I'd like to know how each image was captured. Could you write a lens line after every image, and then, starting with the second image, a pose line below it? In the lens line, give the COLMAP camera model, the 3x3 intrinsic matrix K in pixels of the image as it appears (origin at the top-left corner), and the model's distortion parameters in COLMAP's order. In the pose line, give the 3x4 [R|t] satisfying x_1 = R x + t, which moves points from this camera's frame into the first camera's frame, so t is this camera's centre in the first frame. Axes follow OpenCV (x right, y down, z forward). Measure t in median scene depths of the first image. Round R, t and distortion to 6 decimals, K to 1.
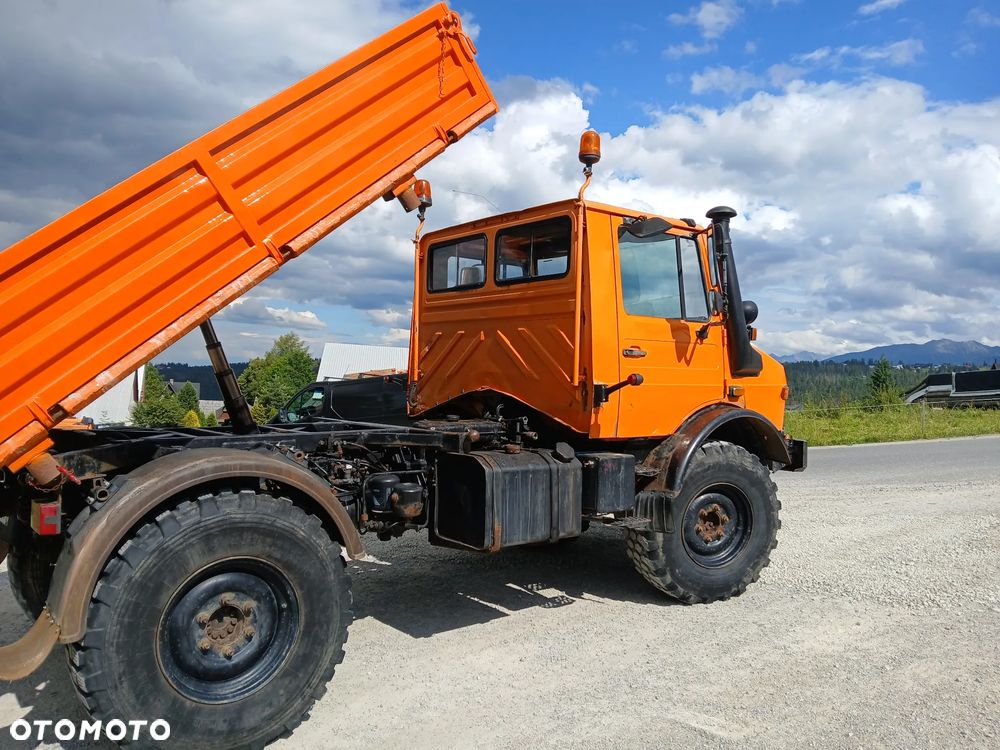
lens RADIAL K [[767.2, 0, 503.7], [0, 767.2, 372.1], [0, 0, 1]] dist [0.098968, -0.215345]
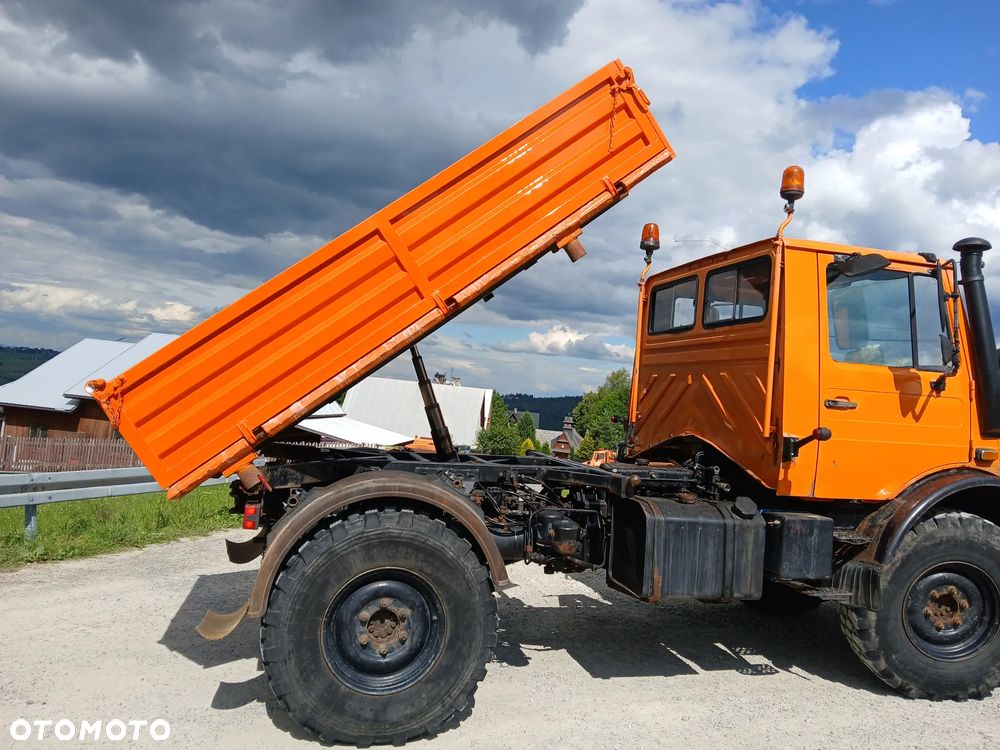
lens RADIAL K [[780.7, 0, 500.0], [0, 780.7, 375.0], [0, 0, 1]] dist [0.083570, -0.175284]
pose [[0.904211, 0.026525, -0.426261, 0.193671], [-0.044869, 0.998446, -0.033050, -0.010426], [0.424722, 0.049010, 0.903996, -0.000705]]
